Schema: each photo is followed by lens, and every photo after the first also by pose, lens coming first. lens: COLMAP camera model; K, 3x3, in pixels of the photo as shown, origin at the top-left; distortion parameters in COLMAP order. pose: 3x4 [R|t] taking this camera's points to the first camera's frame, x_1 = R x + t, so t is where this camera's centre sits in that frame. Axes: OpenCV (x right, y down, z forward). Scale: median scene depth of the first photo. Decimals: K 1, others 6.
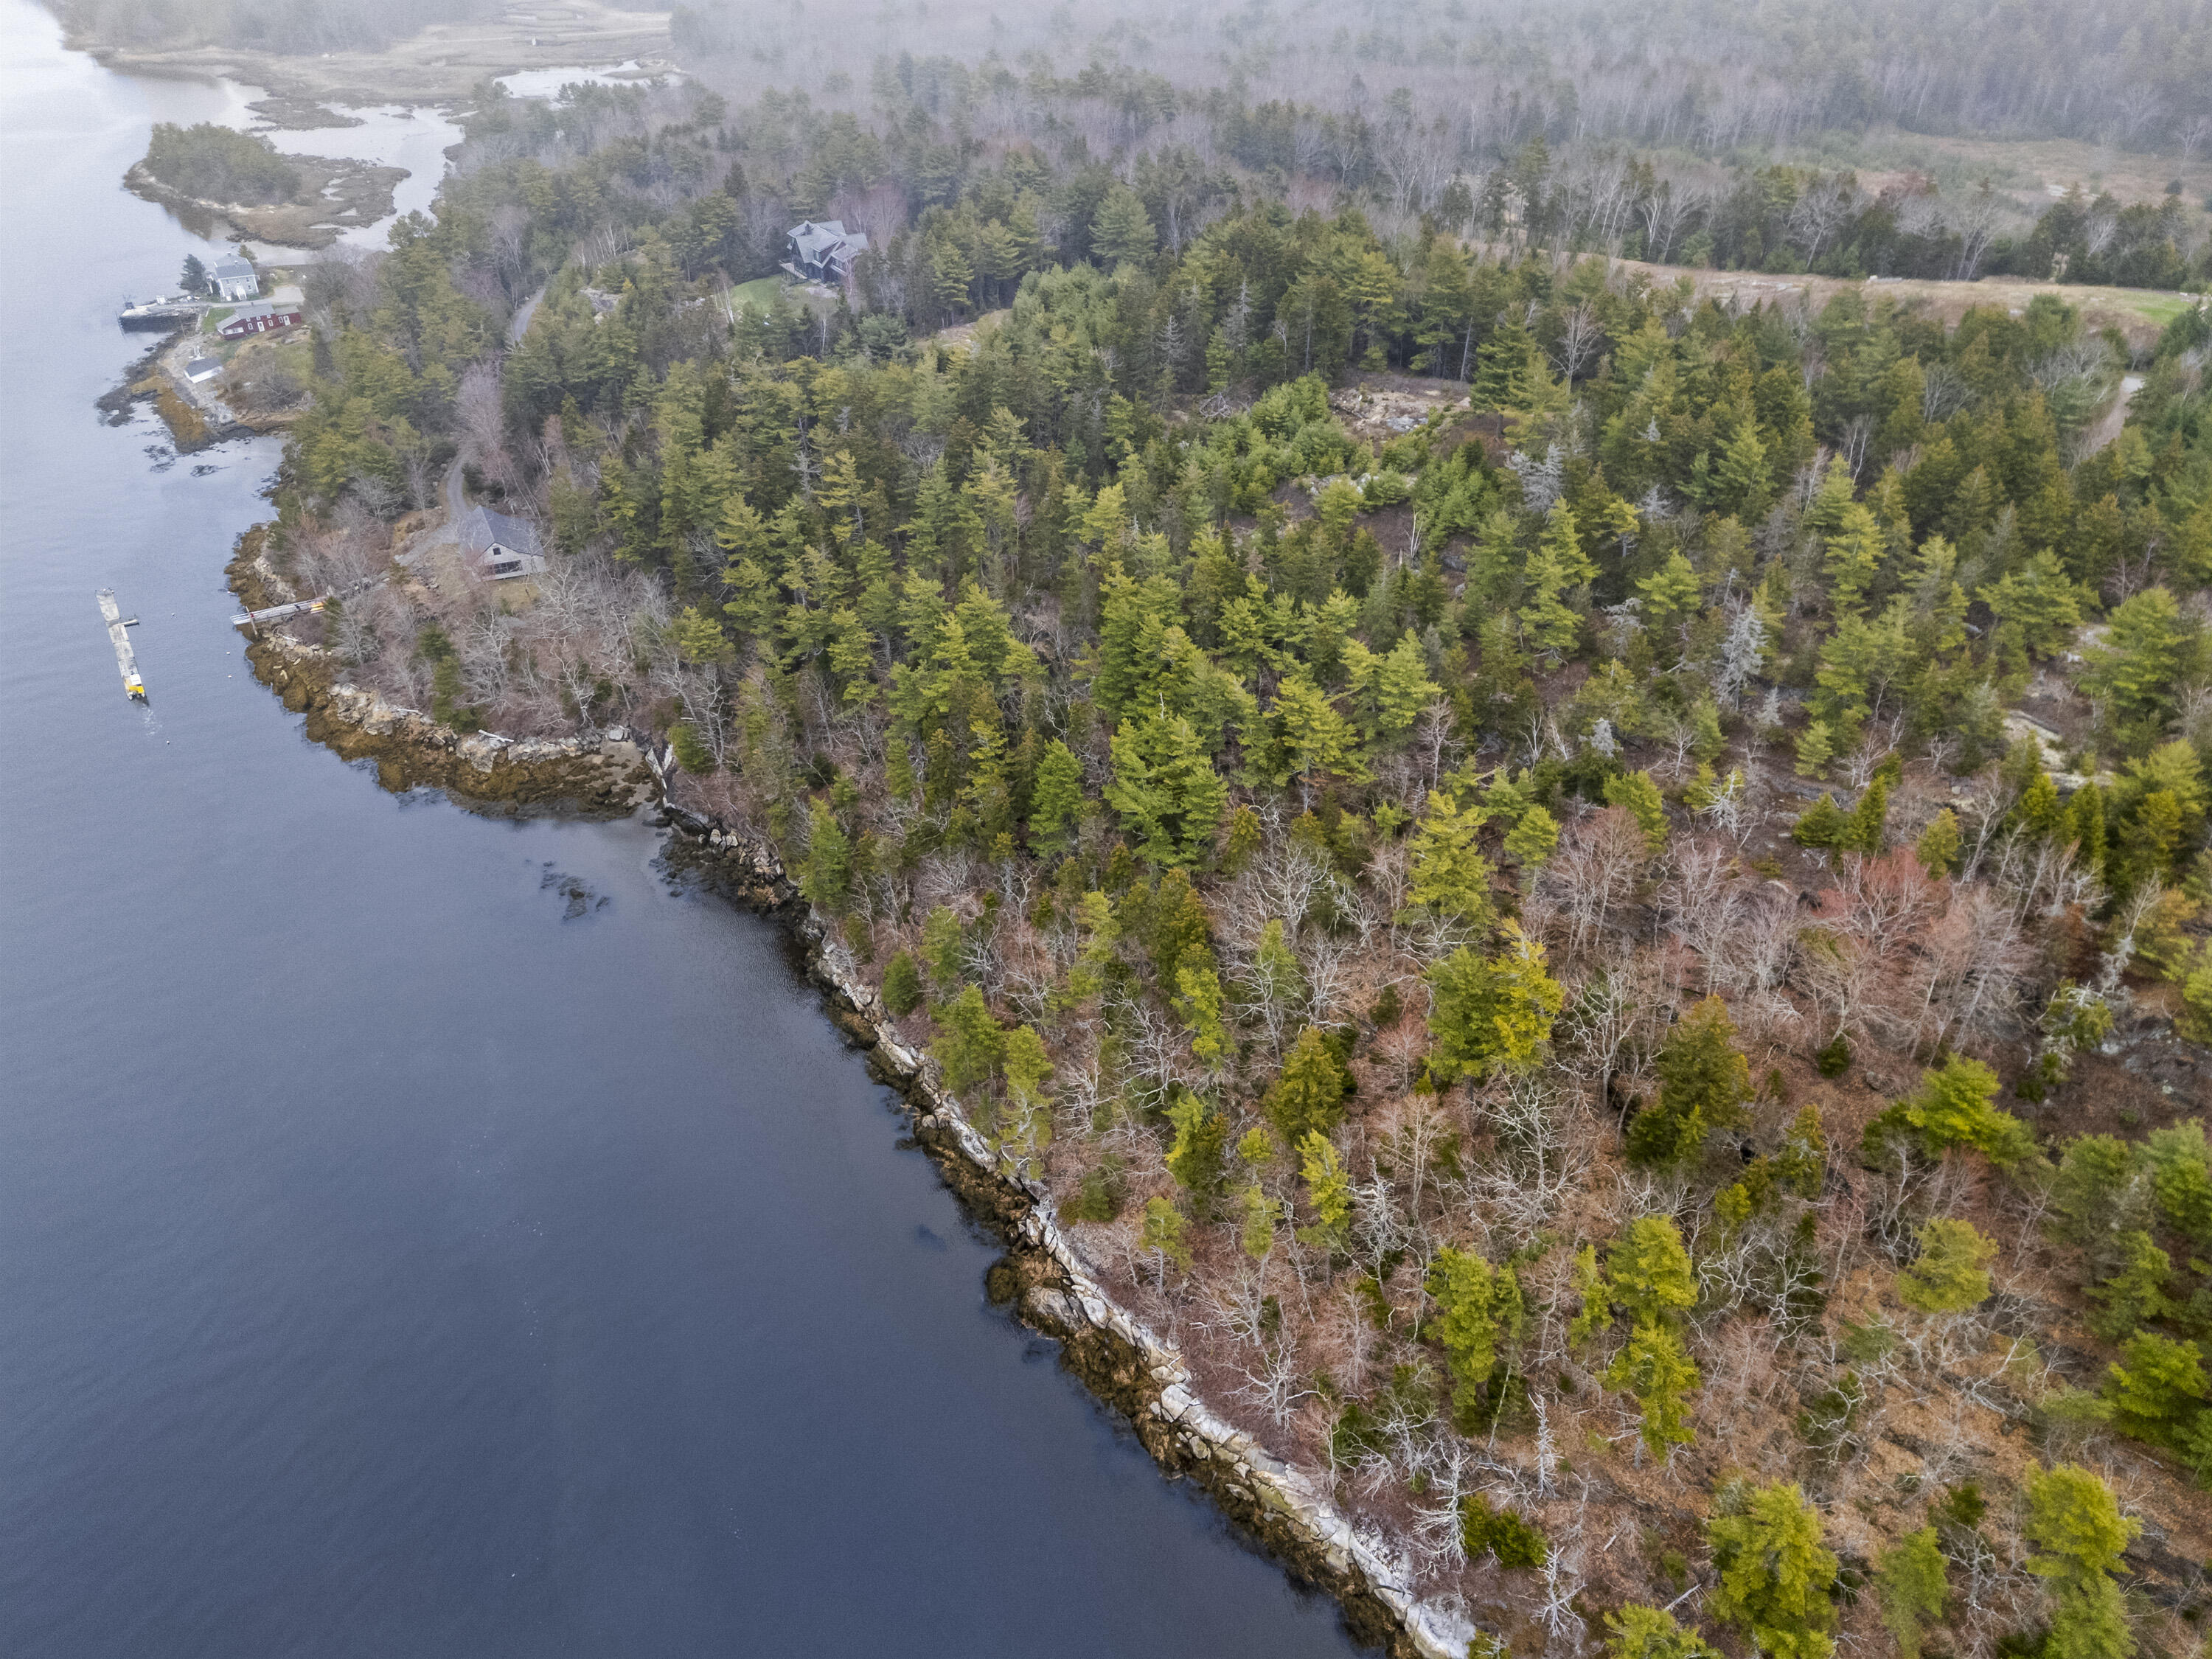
lens RADIAL K [[1616.8, 0, 1107.0], [0, 1616.8, 820.2], [0, 0, 1]] dist [0.130475, -0.237067]
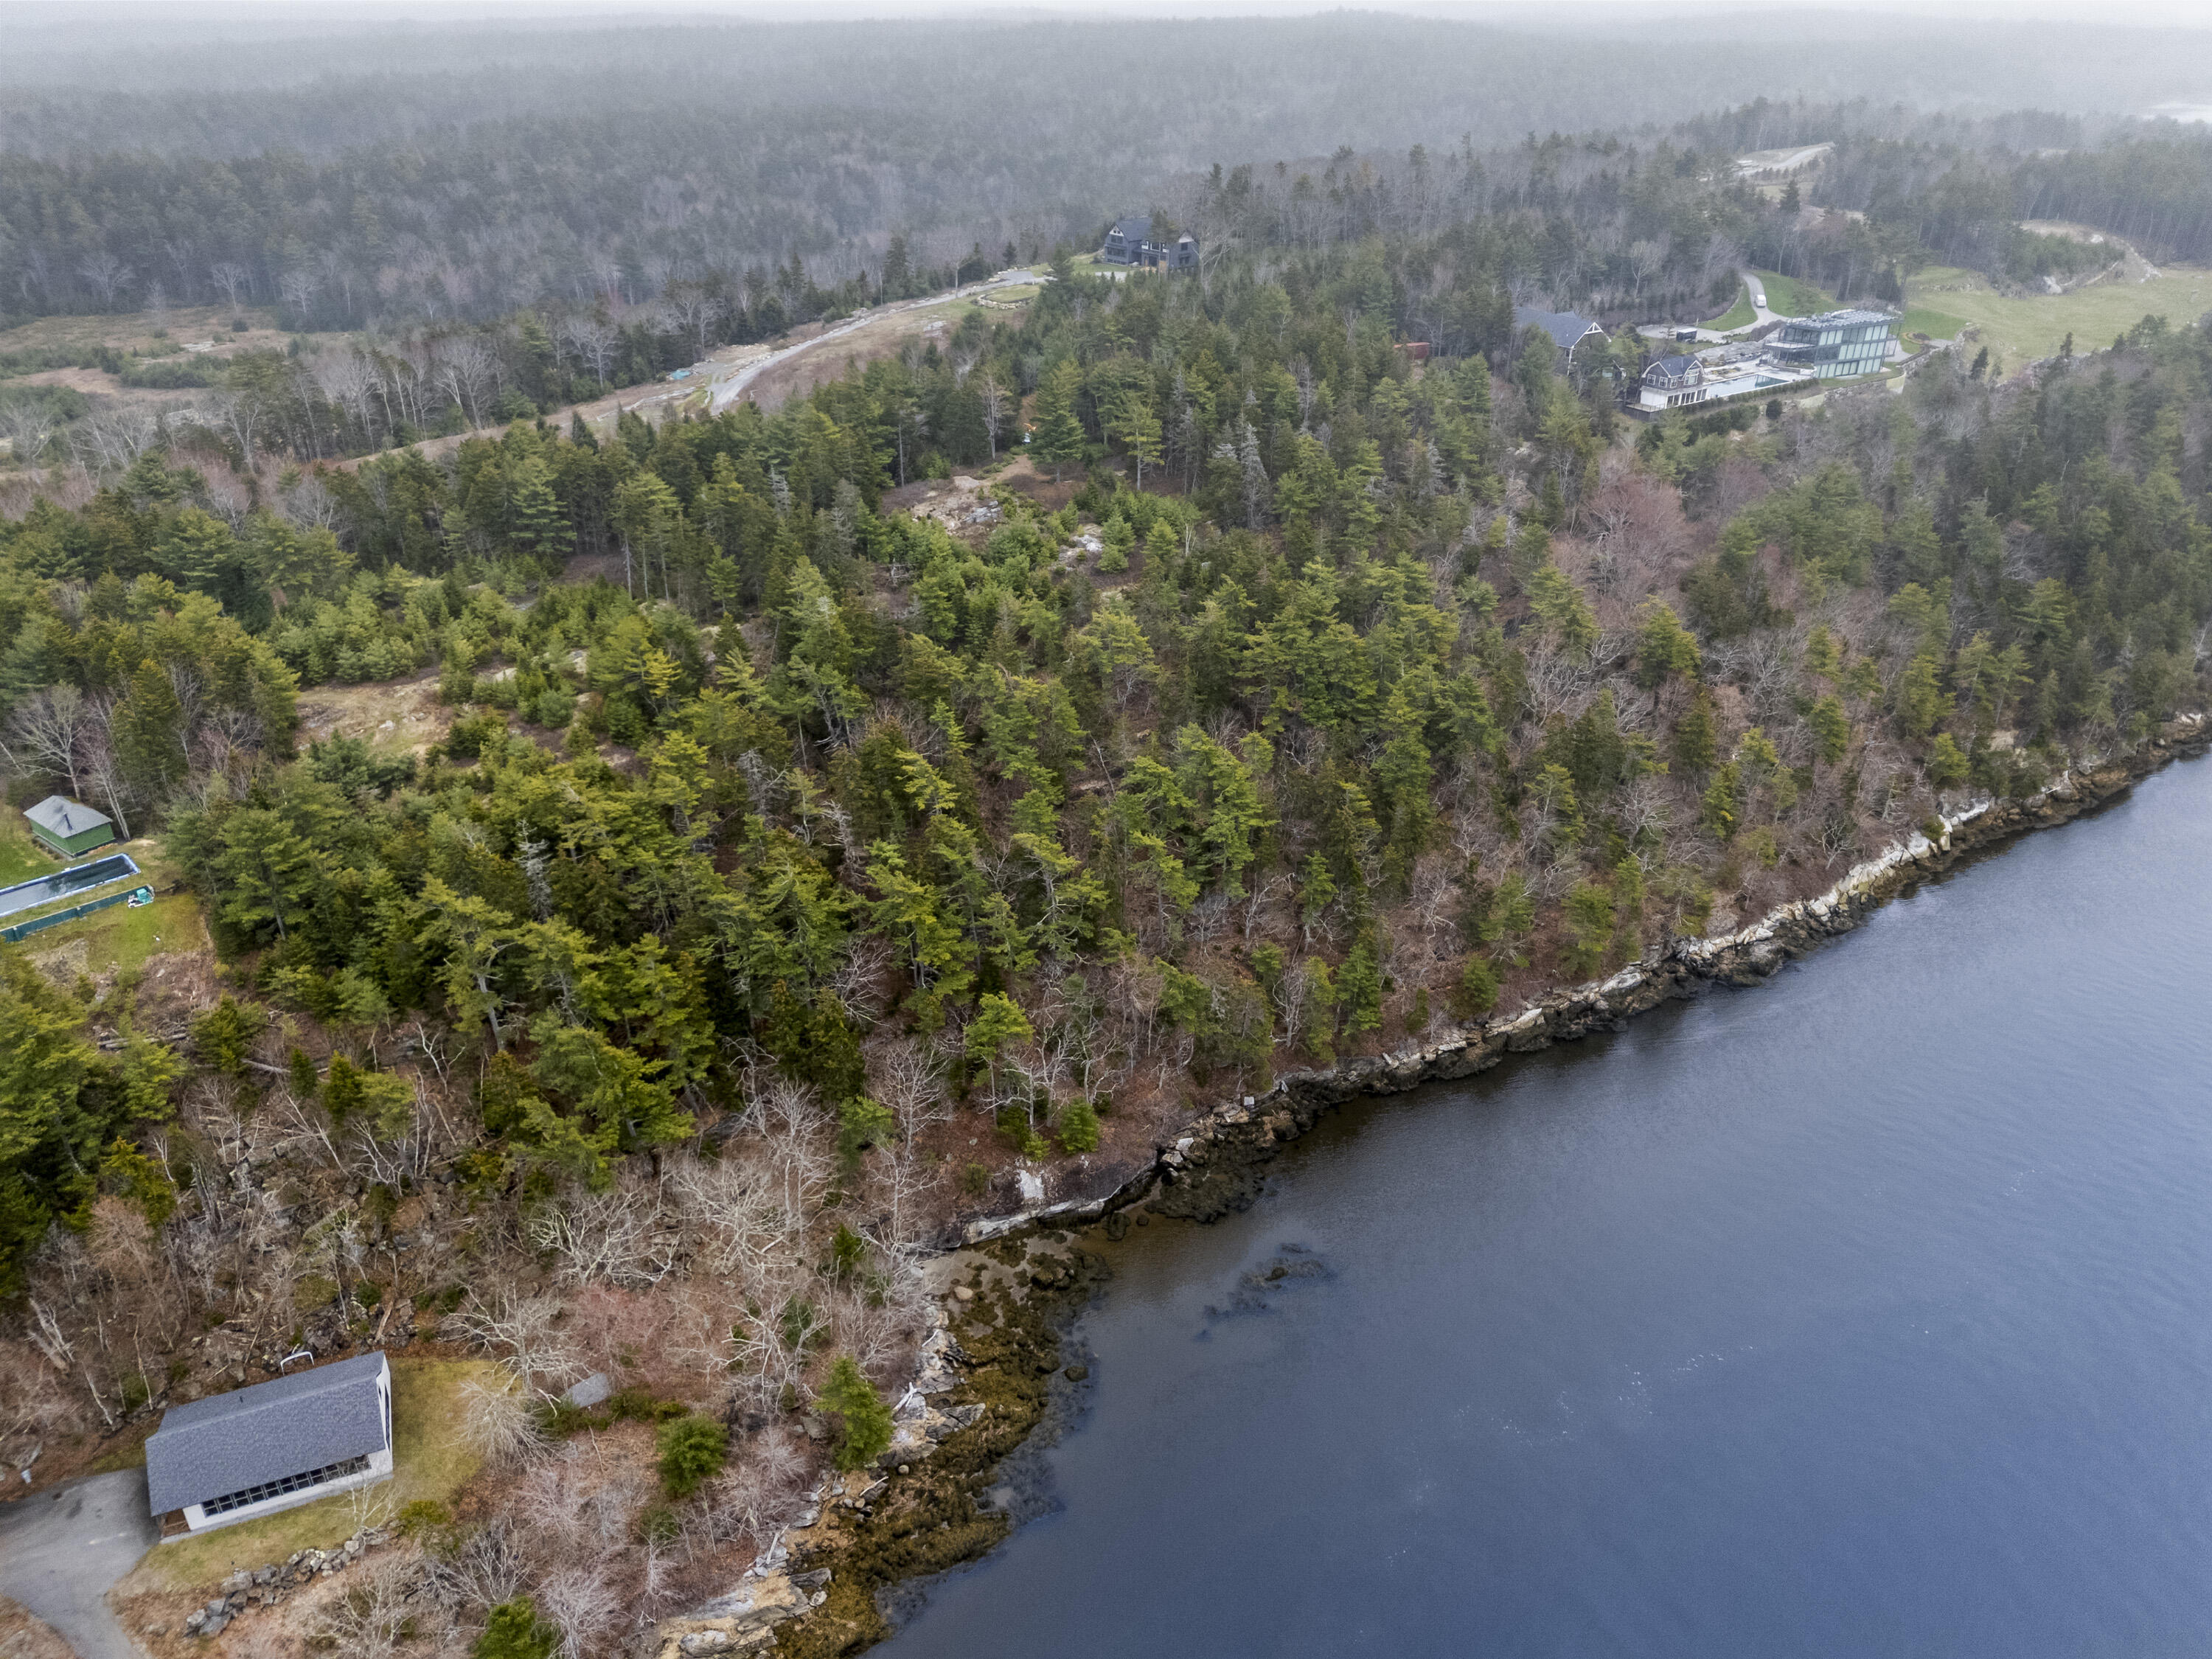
lens RADIAL K [[1603.5, 0, 1106.0], [0, 1603.5, 829.5], [0, 0, 1]] dist [0.069850, -0.060132]
pose [[0.046709, -0.464905, 0.884127, -1.132620], [0.541862, 0.755347, 0.368561, -0.559155], [-0.839168, 0.461860, 0.287196, 0.905020]]
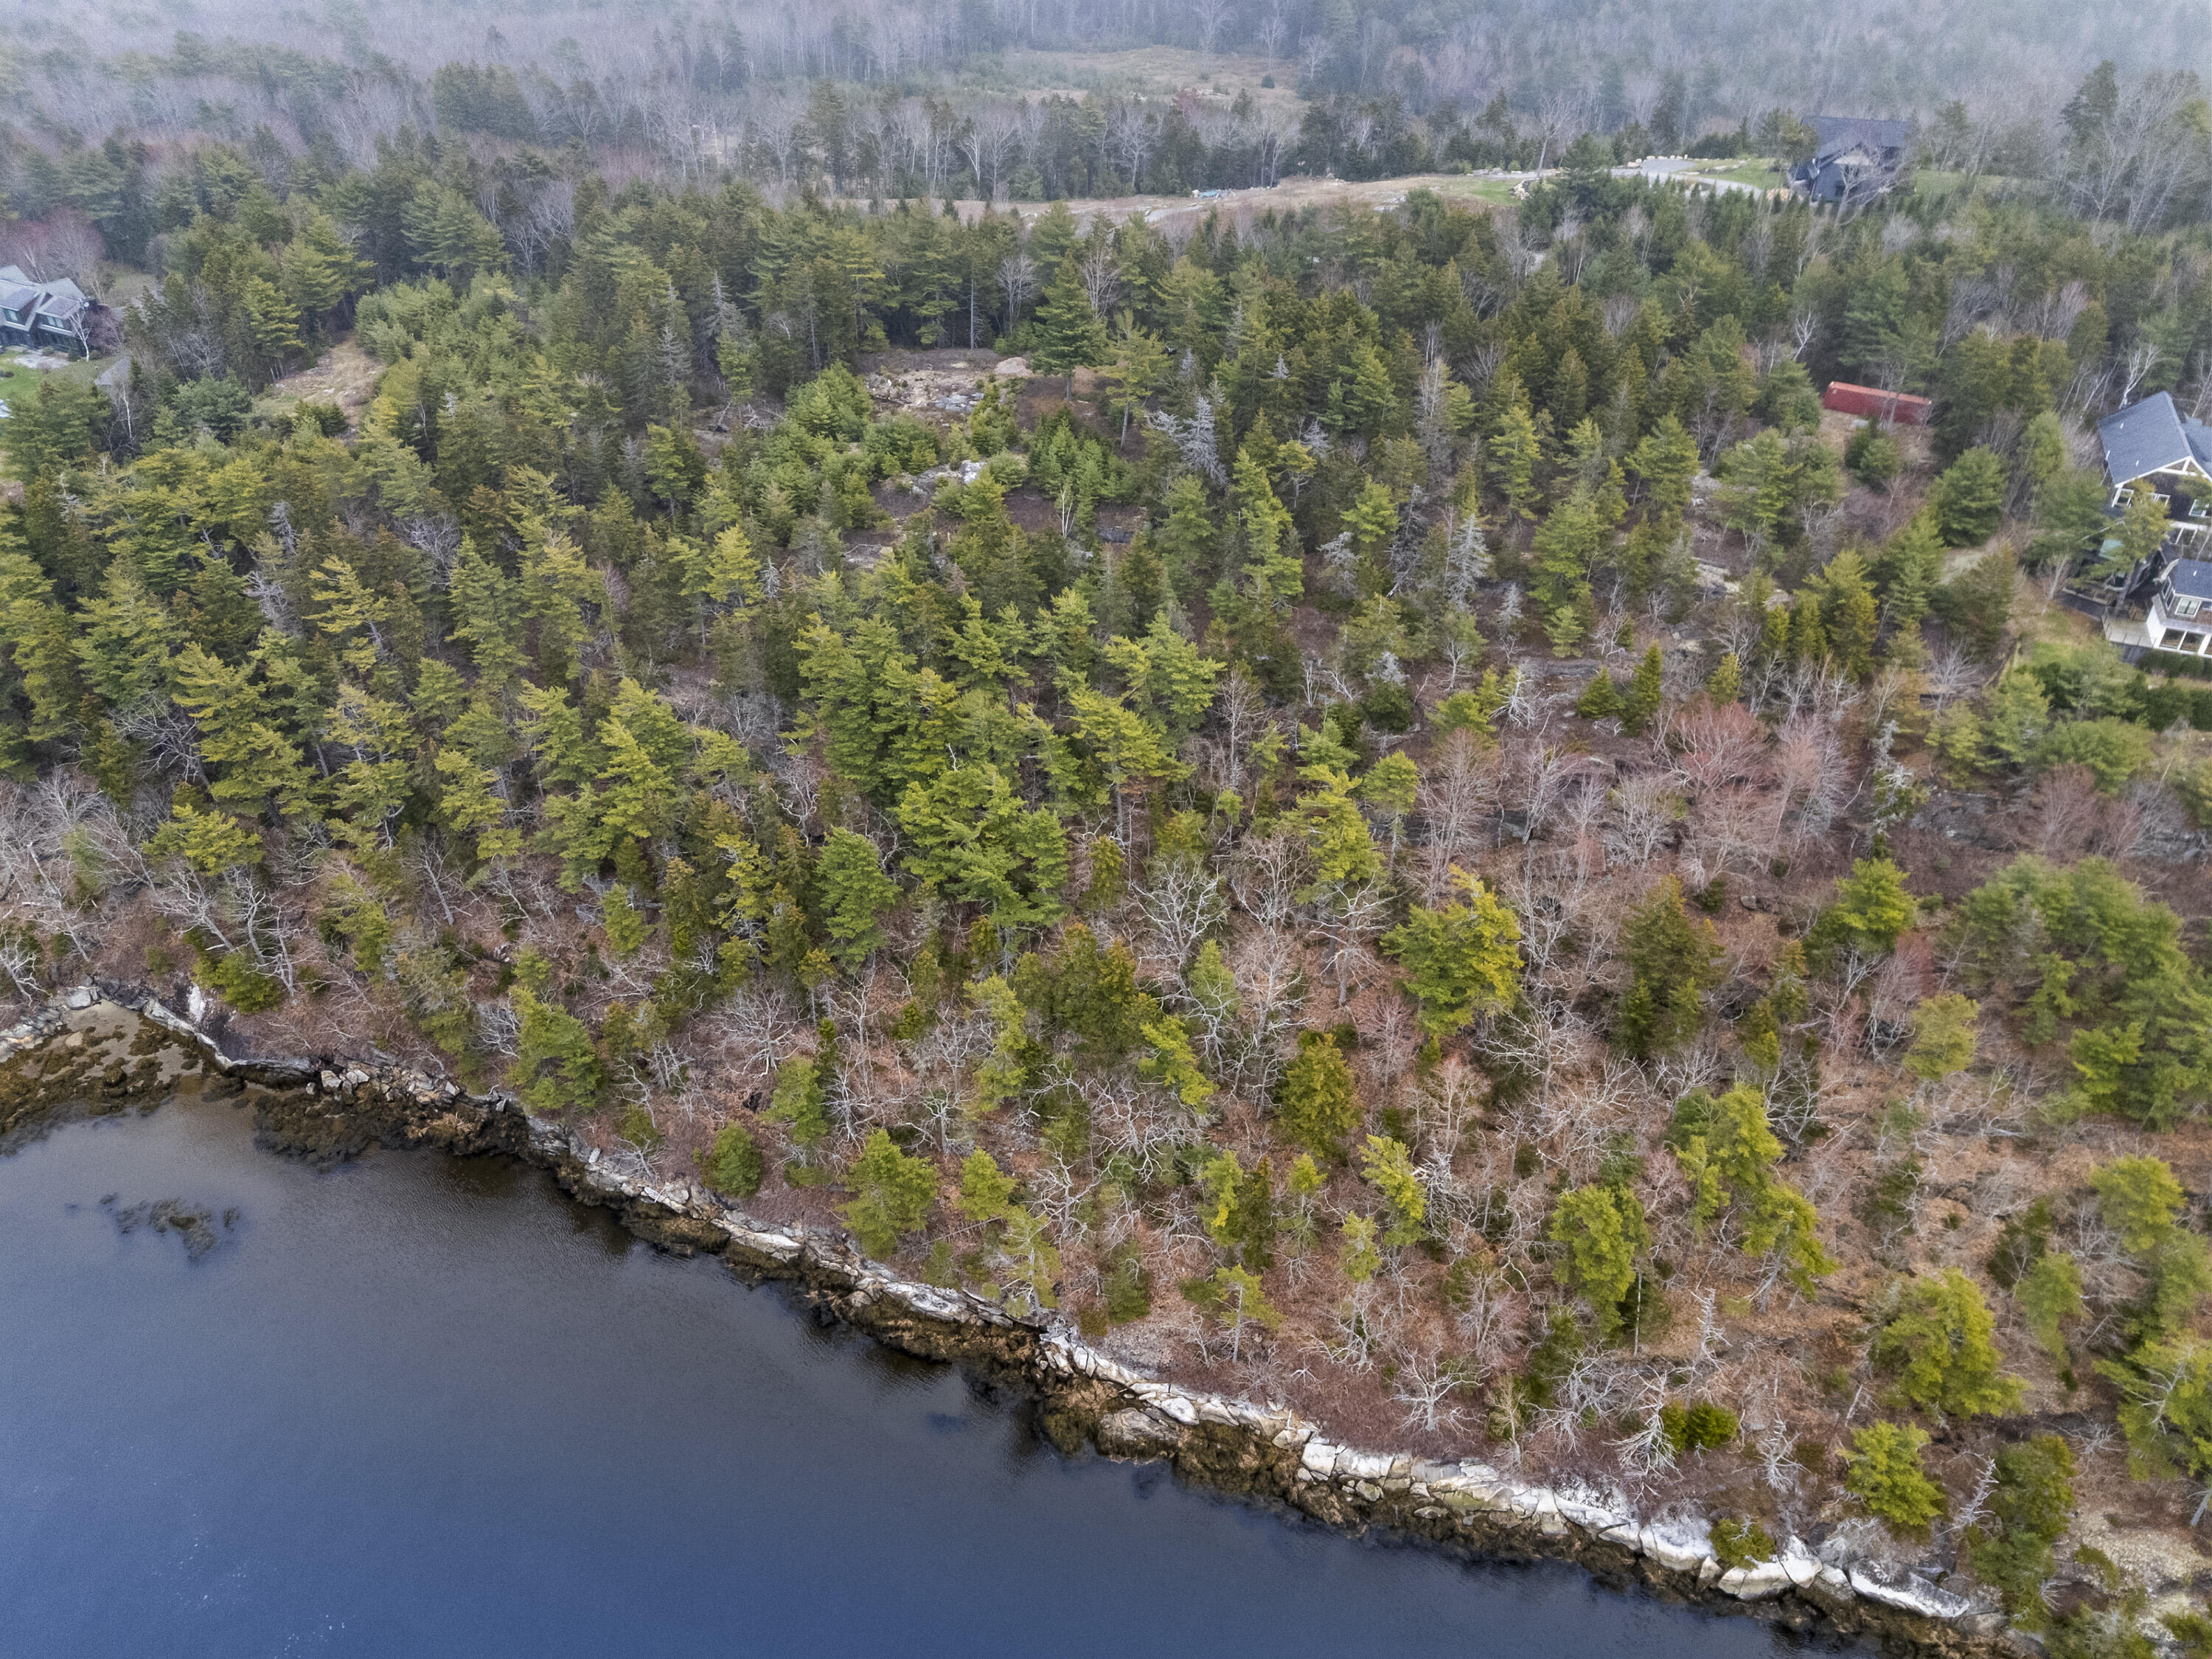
lens RADIAL K [[1603.5, 0, 1106.0], [0, 1603.5, 829.5], [0, 0, 1]] dist [0.069850, -0.060132]
pose [[0.837176, -0.299406, 0.457704, -0.316693], [0.279327, 0.953542, 0.112846, -0.110866], [-0.470227, 0.033377, 0.881914, 0.179045]]
